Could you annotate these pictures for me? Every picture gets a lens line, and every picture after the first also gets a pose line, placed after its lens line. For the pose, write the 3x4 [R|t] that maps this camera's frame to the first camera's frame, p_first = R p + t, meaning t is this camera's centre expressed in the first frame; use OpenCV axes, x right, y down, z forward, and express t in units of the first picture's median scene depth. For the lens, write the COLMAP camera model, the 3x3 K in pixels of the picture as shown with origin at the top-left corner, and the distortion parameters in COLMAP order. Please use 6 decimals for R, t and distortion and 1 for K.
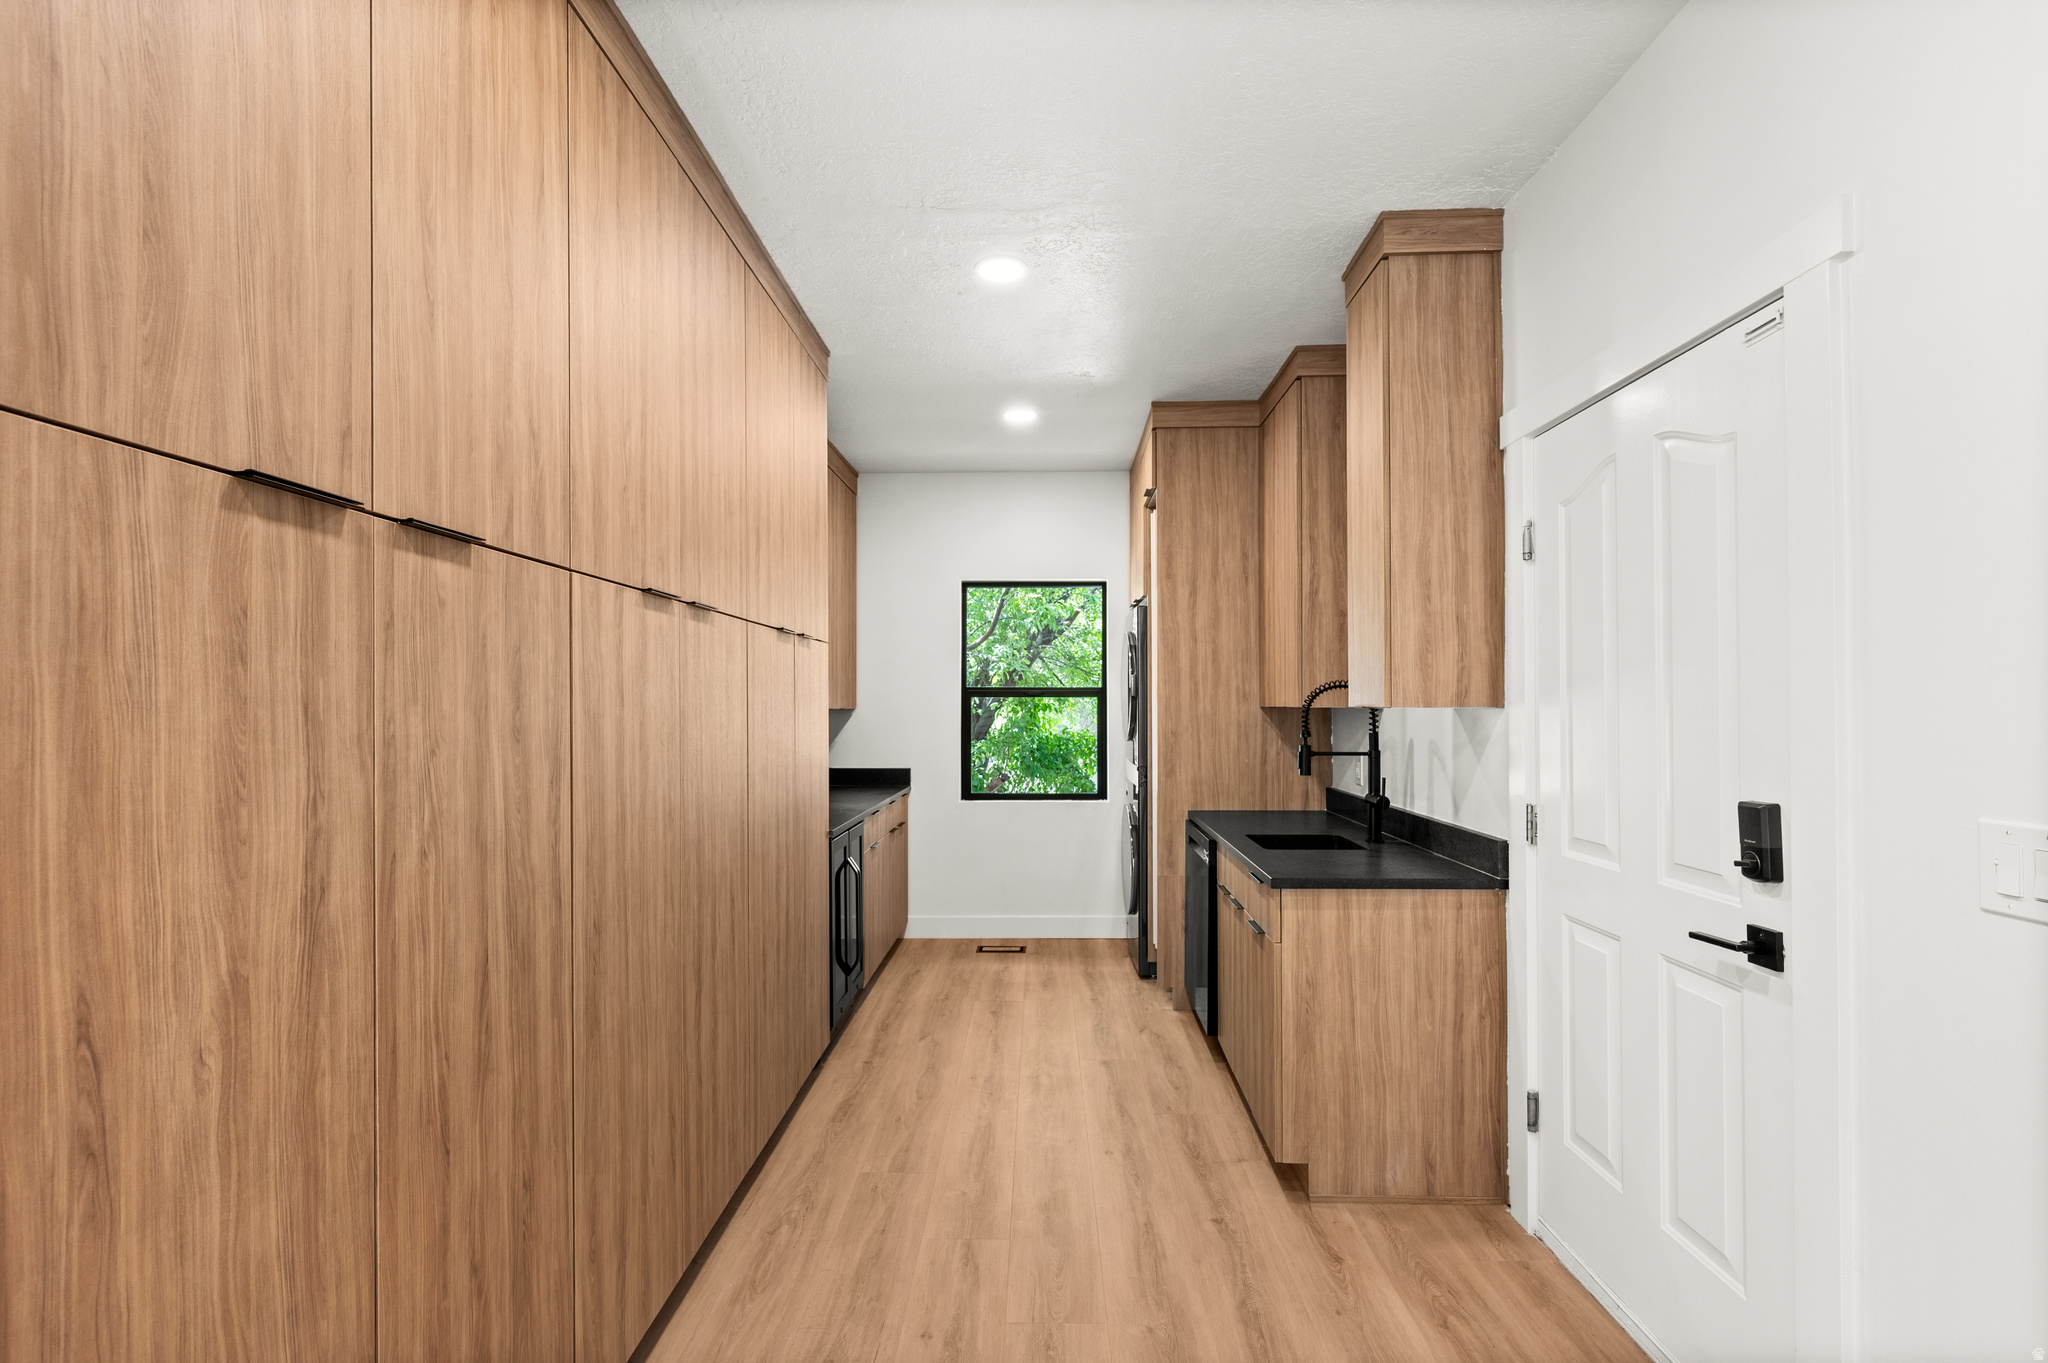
lens RADIAL K [[874.7, 0, 1024.0], [0, 874.7, 681.5], [0, 0, 1]] dist [0.000250, 0.000003]
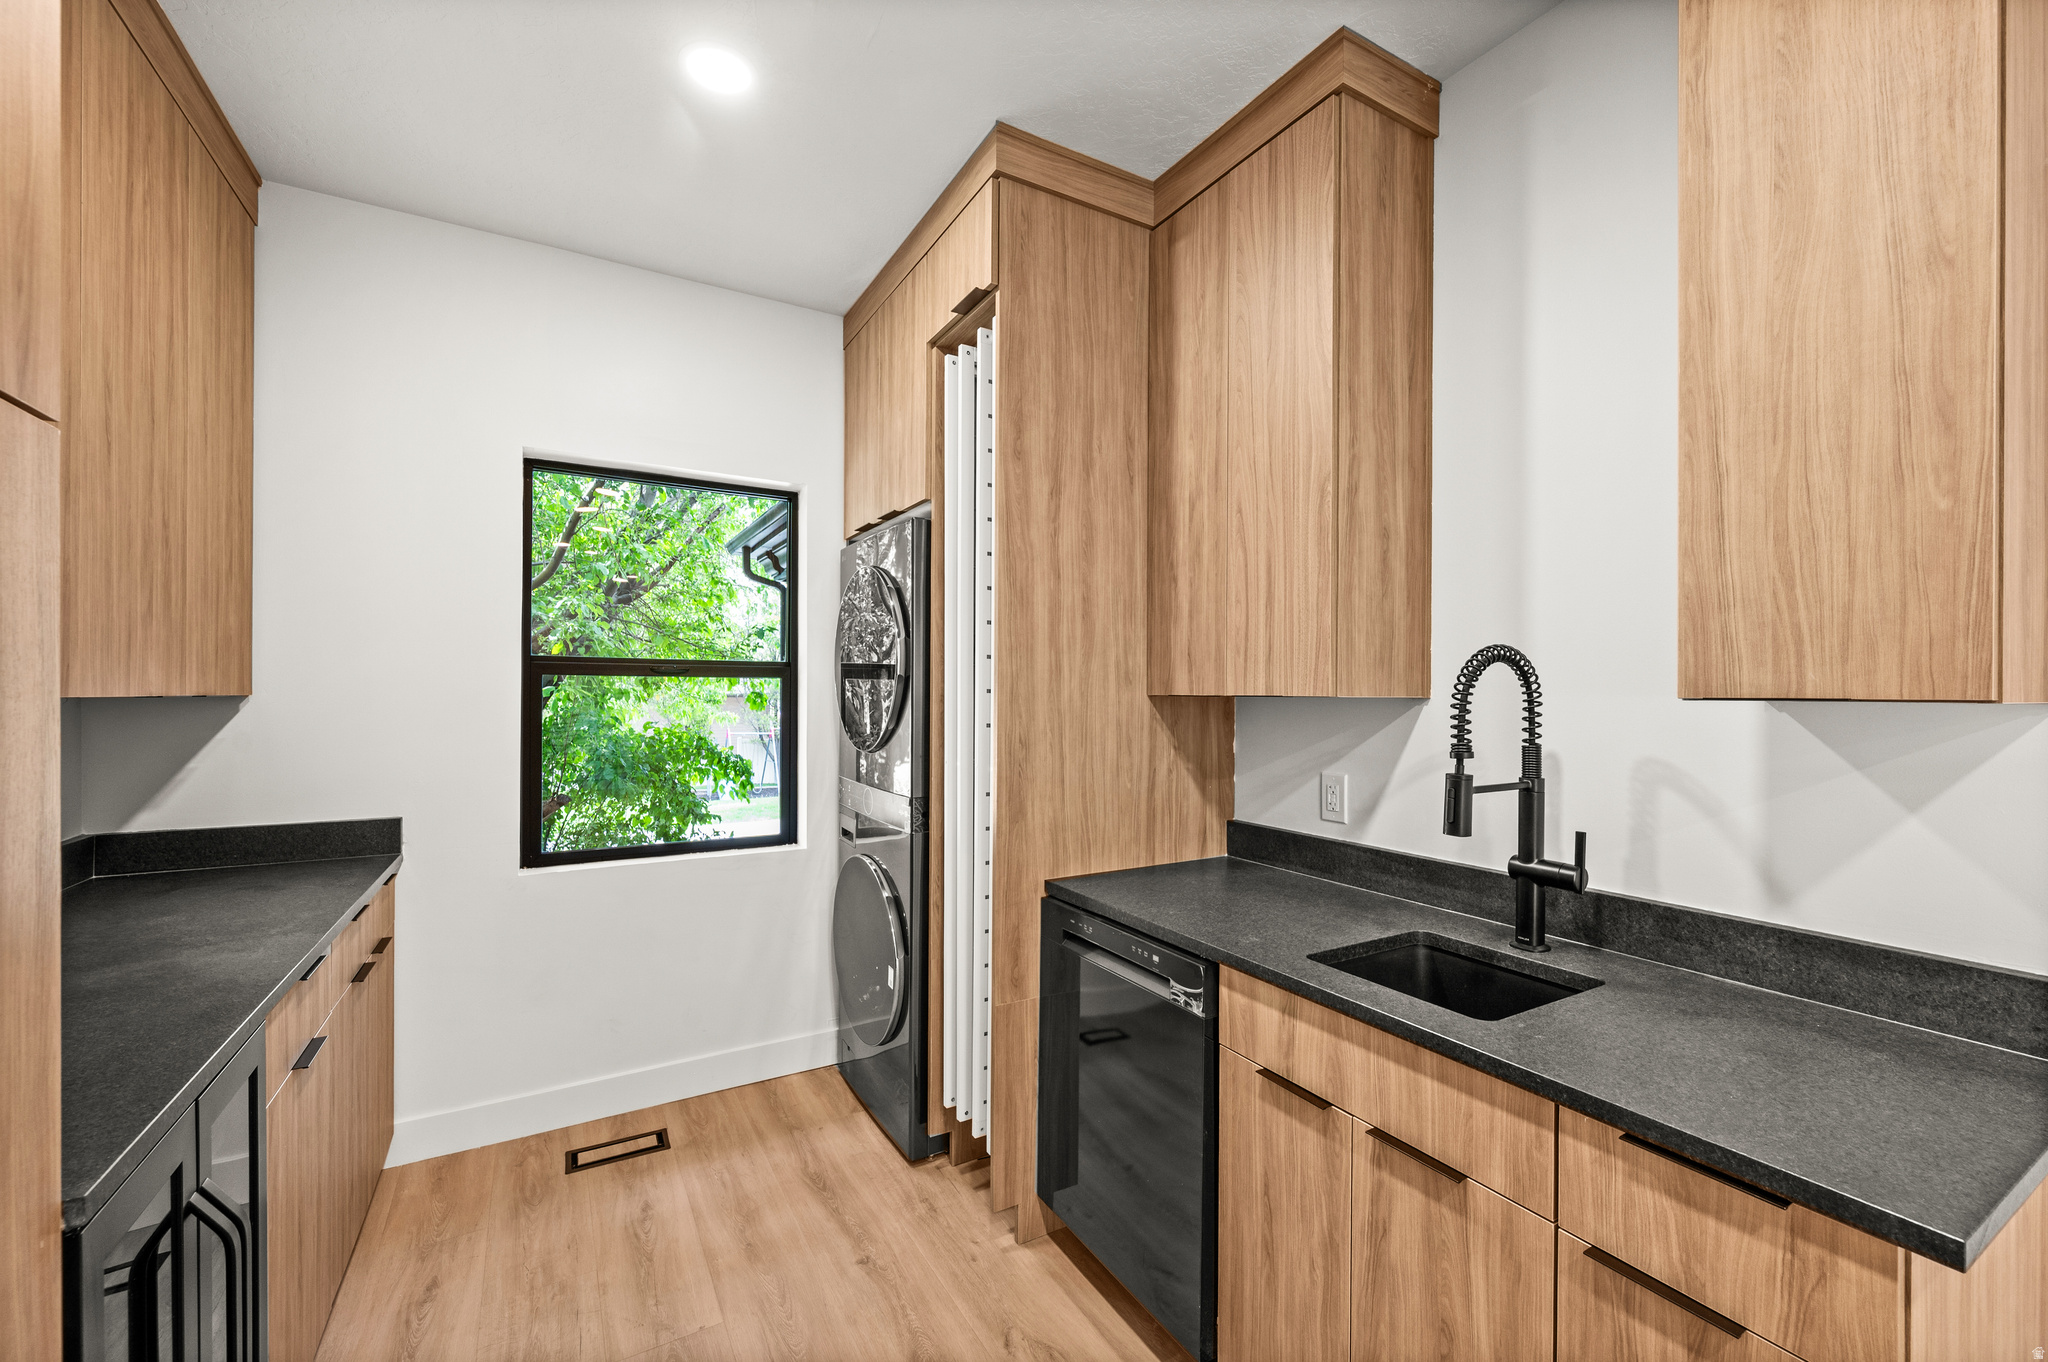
lens RADIAL K [[817.2, 0, 1029.7], [0, 817.2, 687.2], [0, 0, 1]] dist [-0.001732, -0.000613]
pose [[0.849384, 0.008317, 0.527710, -0.095608], [-0.019968, 0.999666, 0.016385, 0.015759], [-0.527397, -0.024455, 0.849267, 0.560901]]
